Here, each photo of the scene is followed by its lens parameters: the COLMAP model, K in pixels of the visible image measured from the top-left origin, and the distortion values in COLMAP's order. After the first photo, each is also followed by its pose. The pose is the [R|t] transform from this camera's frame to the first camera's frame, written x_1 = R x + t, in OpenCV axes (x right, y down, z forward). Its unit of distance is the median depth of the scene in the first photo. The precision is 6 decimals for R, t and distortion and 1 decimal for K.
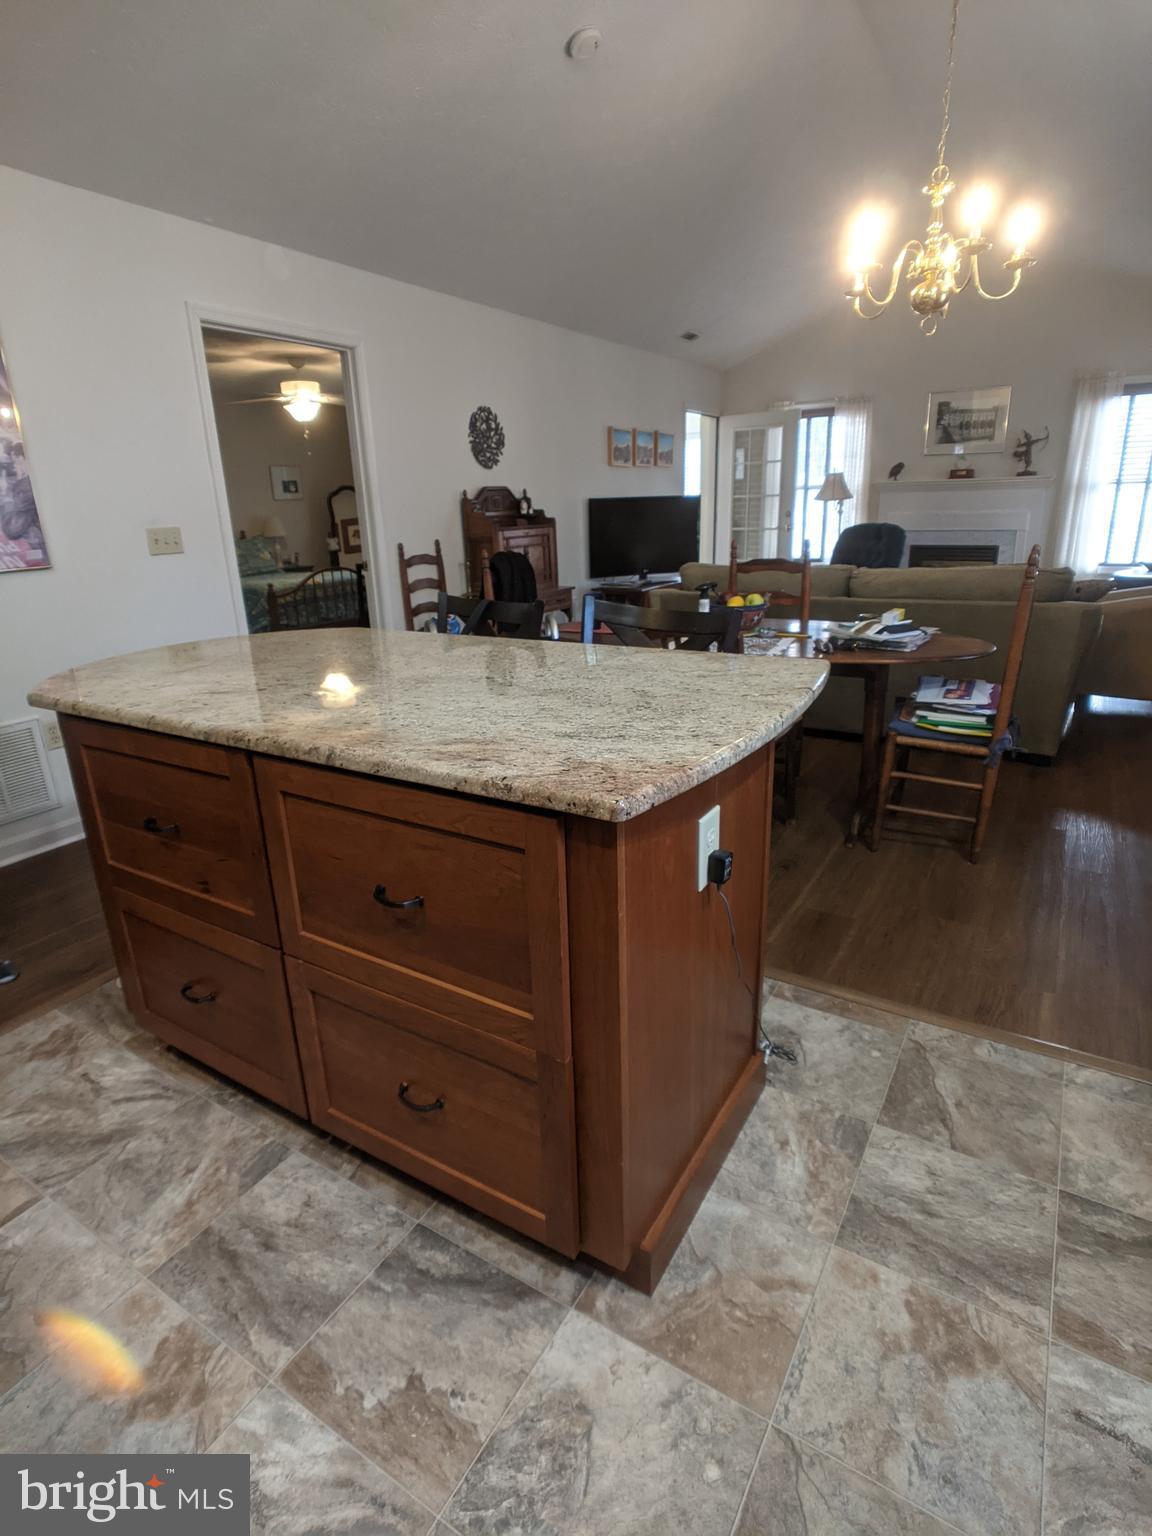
lens RADIAL K [[797.4, 0, 570.2], [0, 797.4, 777.9], [0, 0, 1]] dist [-0.018788, 0.002428]
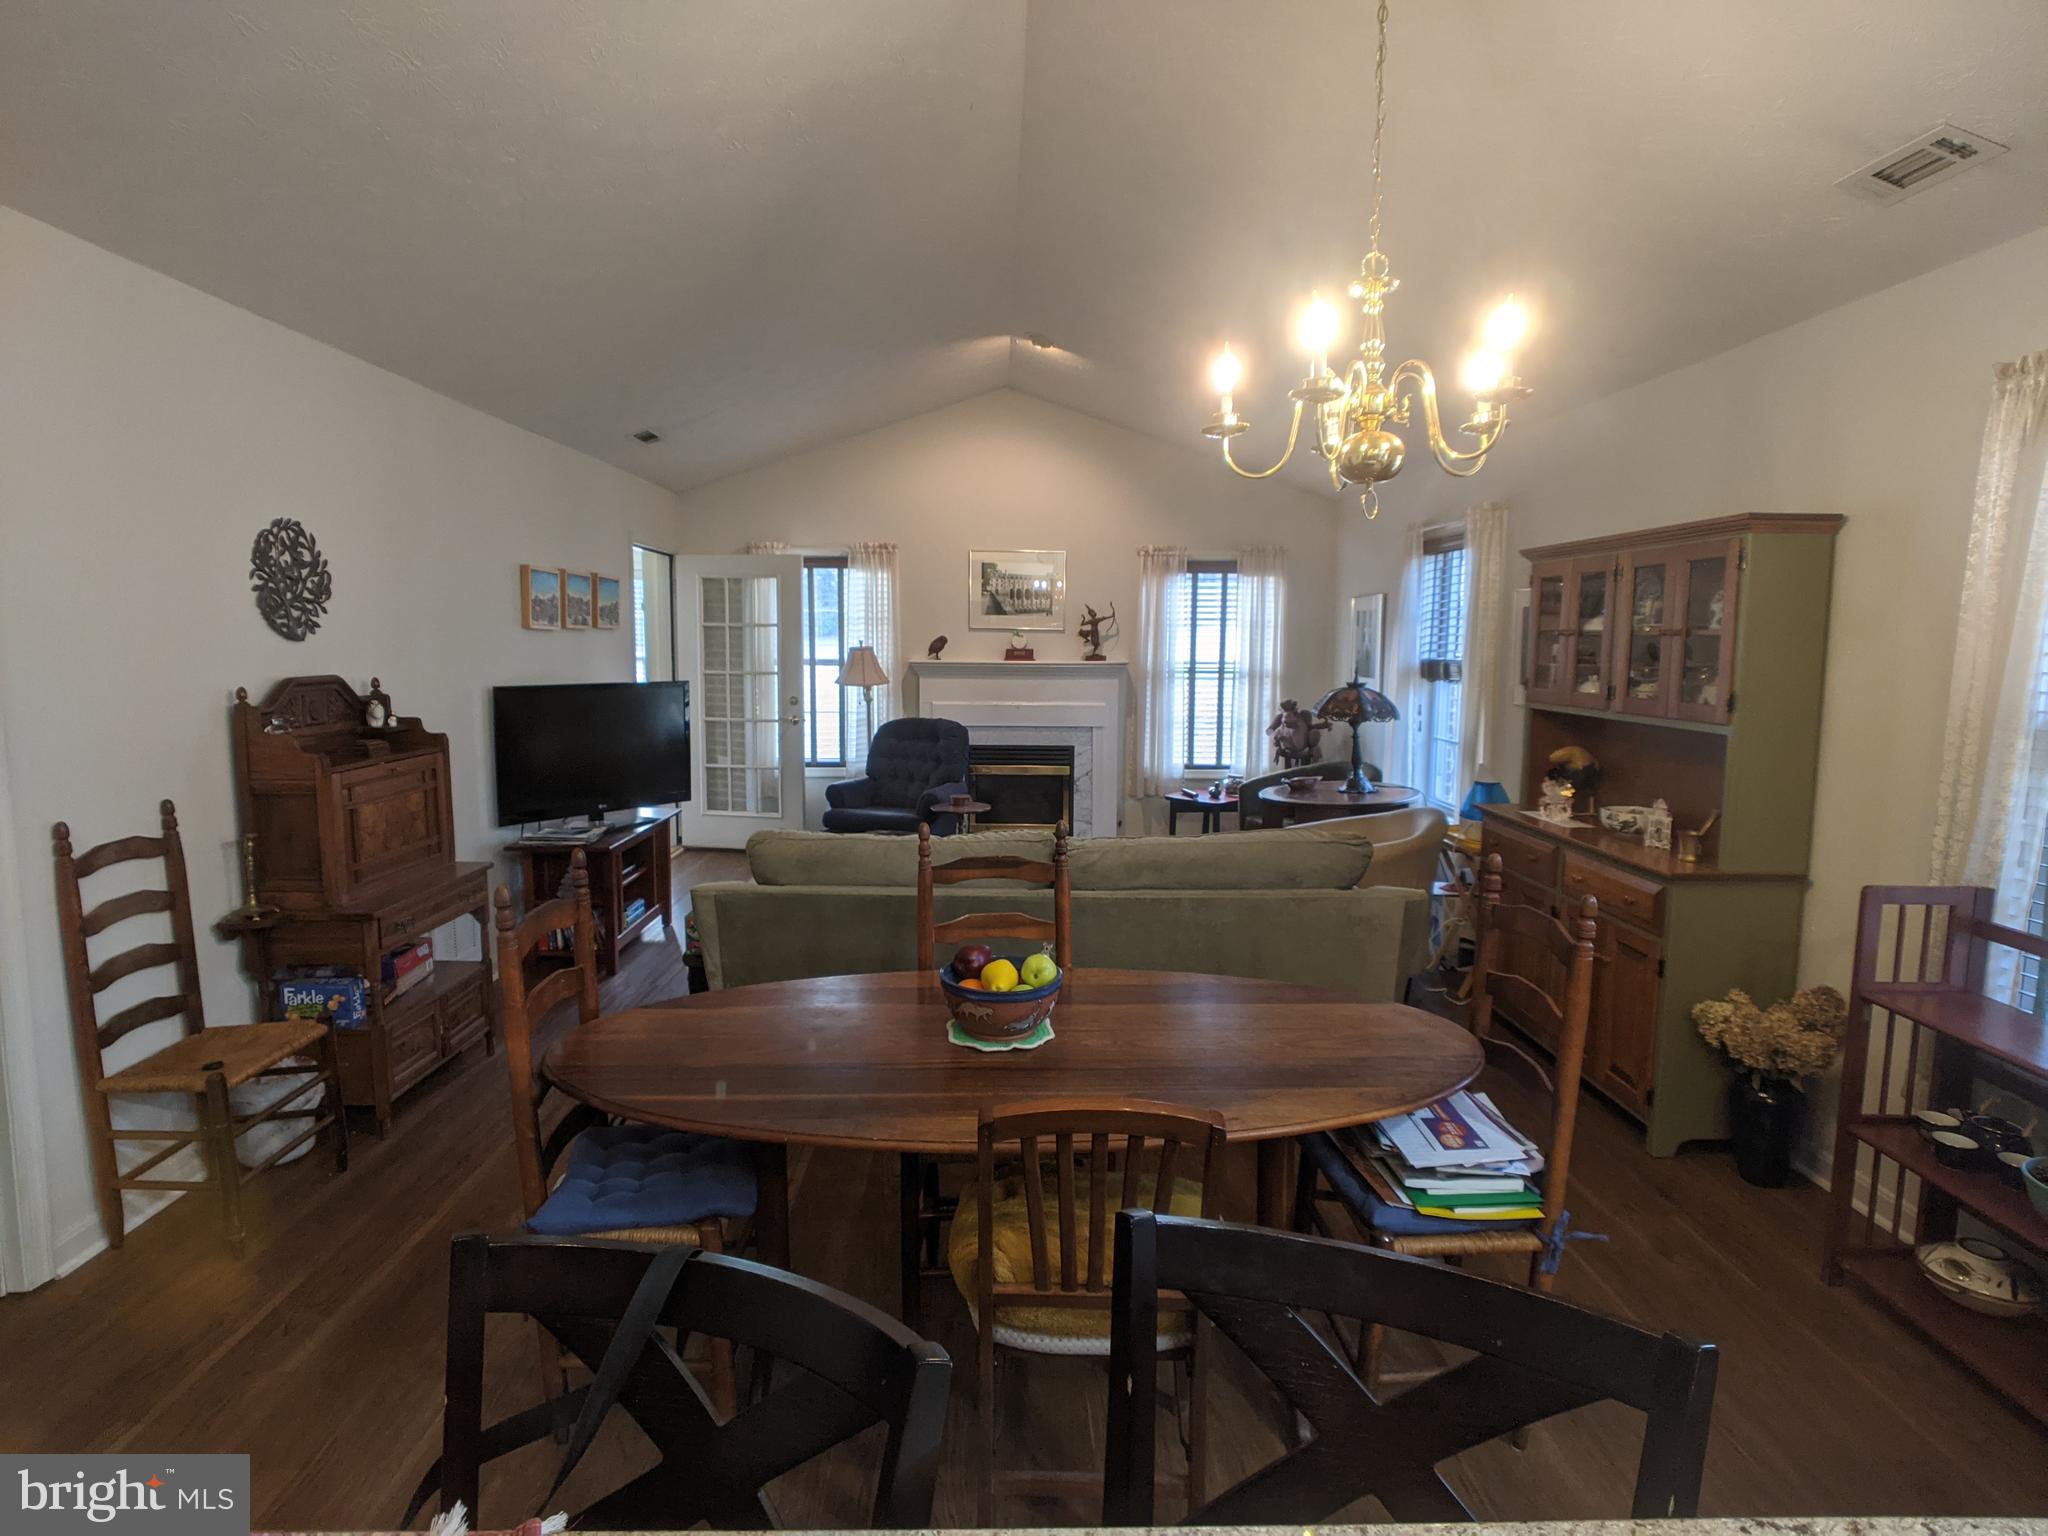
lens RADIAL K [[1063.2, 0, 1019.0], [0, 1063.2, 760.4], [0, 0, 1]] dist [-0.018788, 0.002428]
pose [[0.840606, -0.020510, 0.541259, -0.077916], [0.140876, 0.973171, -0.181911, -0.135707], [-0.523007, 0.229166, 0.820943, 0.256434]]
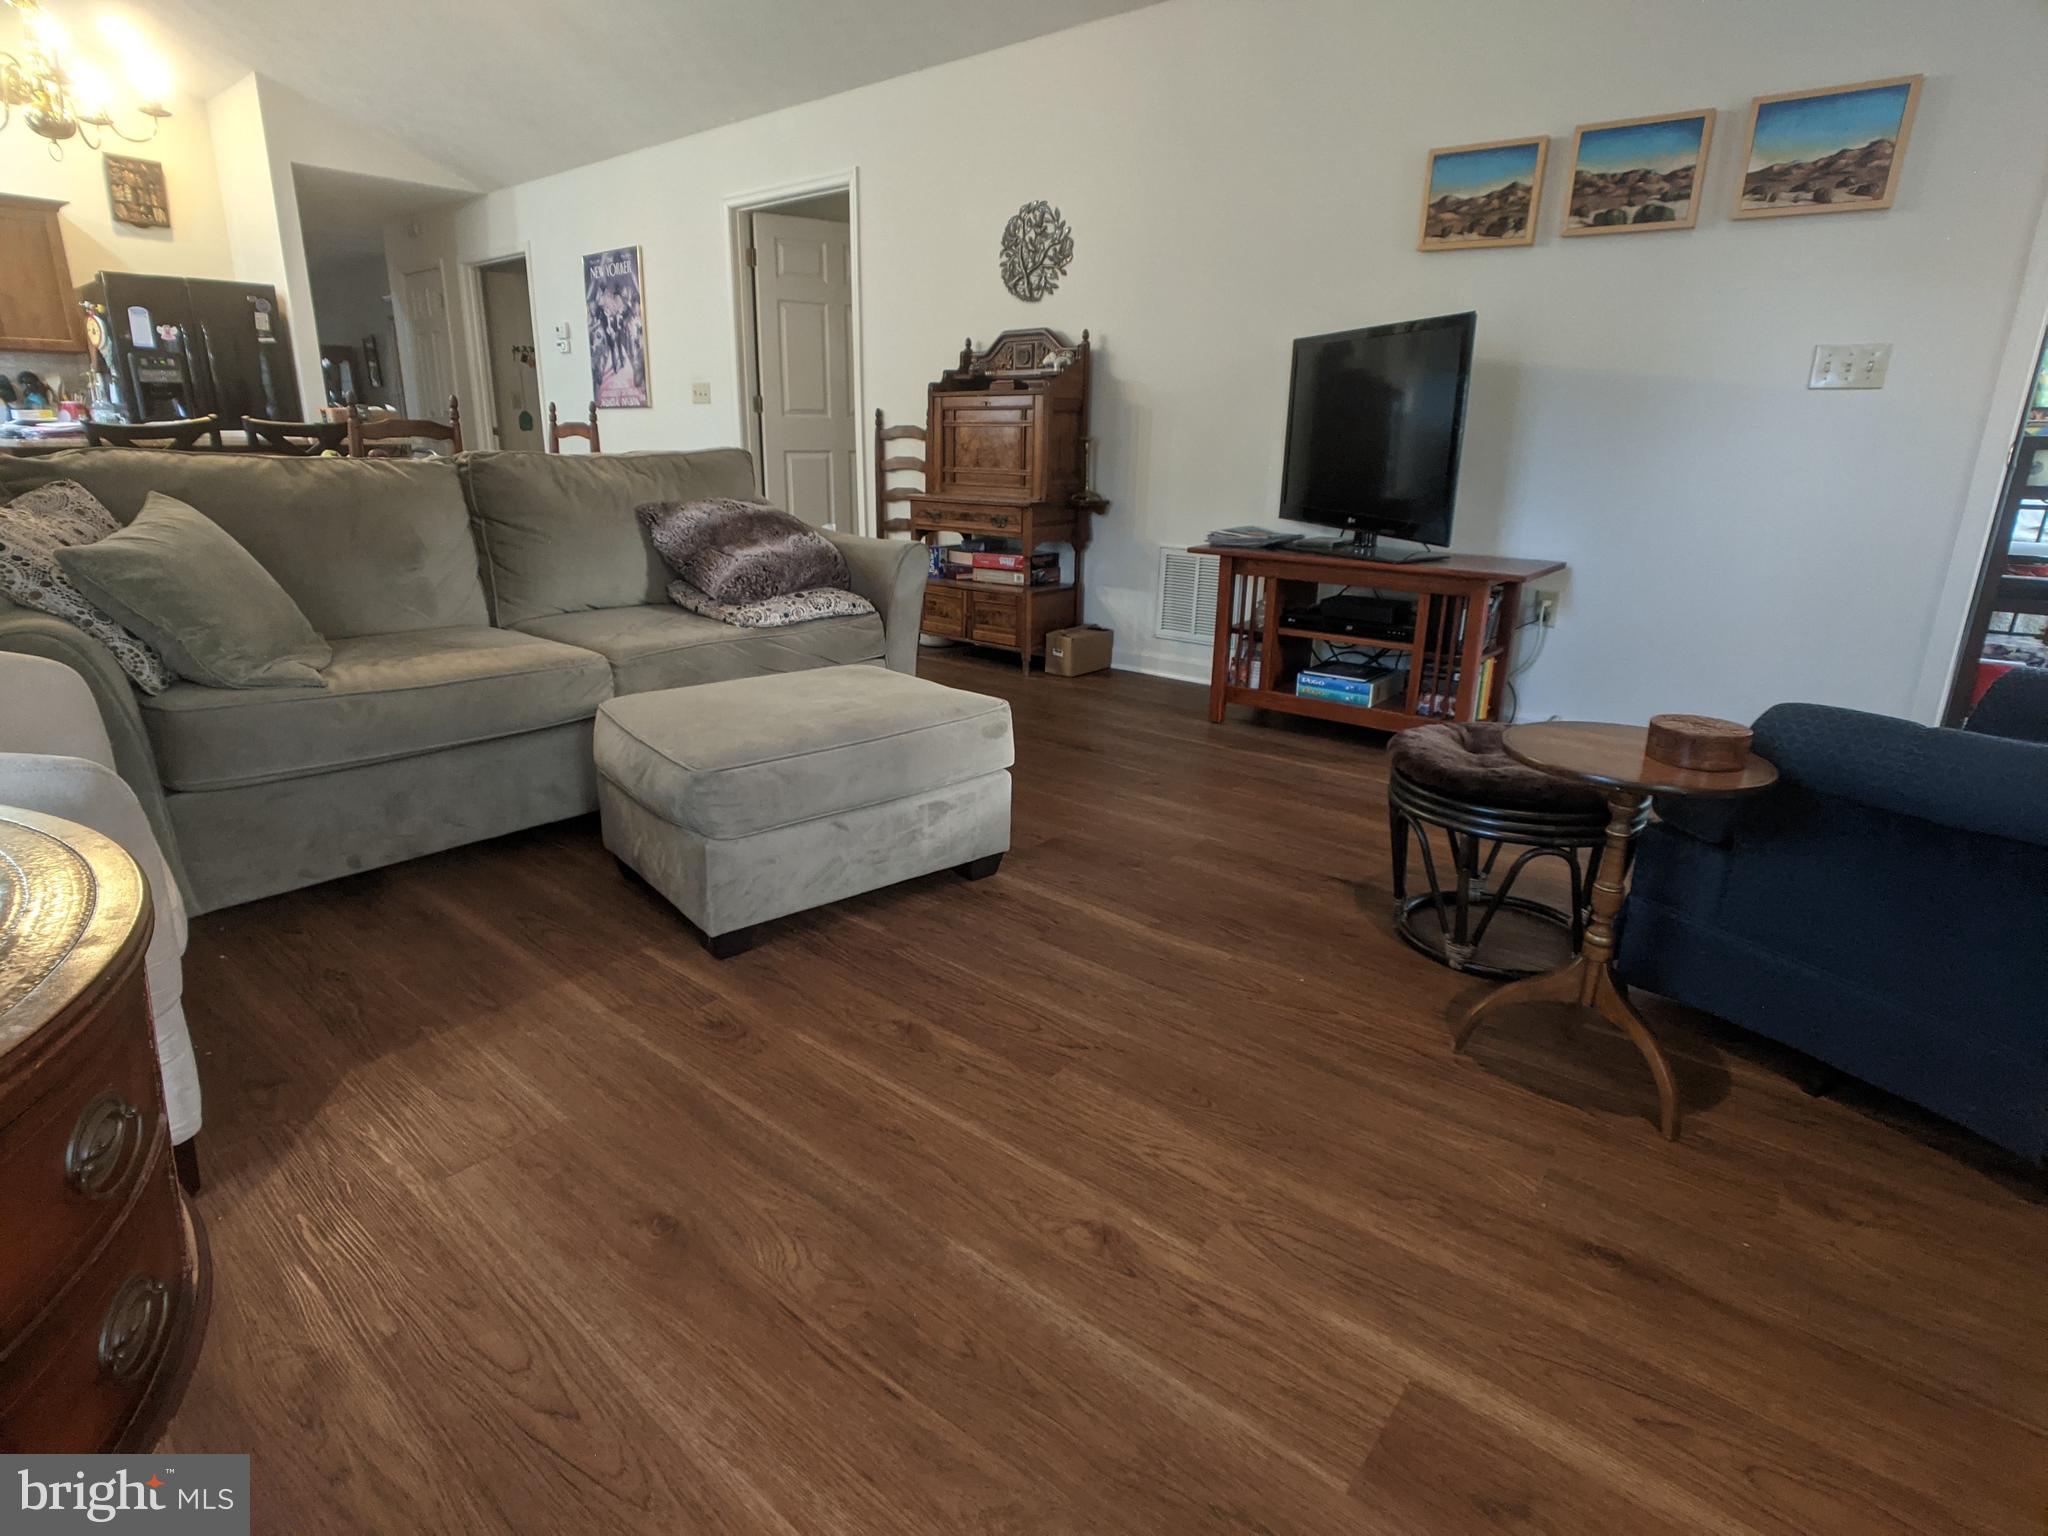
lens RADIAL K [[1063.2, 0, 970.2], [0, 1063.2, 753.1], [0, 0, 1]] dist [-0.018788, 0.002428]
pose [[-0.176836, 0.302356, -0.936648, 0.759920], [-0.335794, 0.876015, 0.346180, -0.332839], [0.925187, 0.375738, -0.053381, 1.078855]]
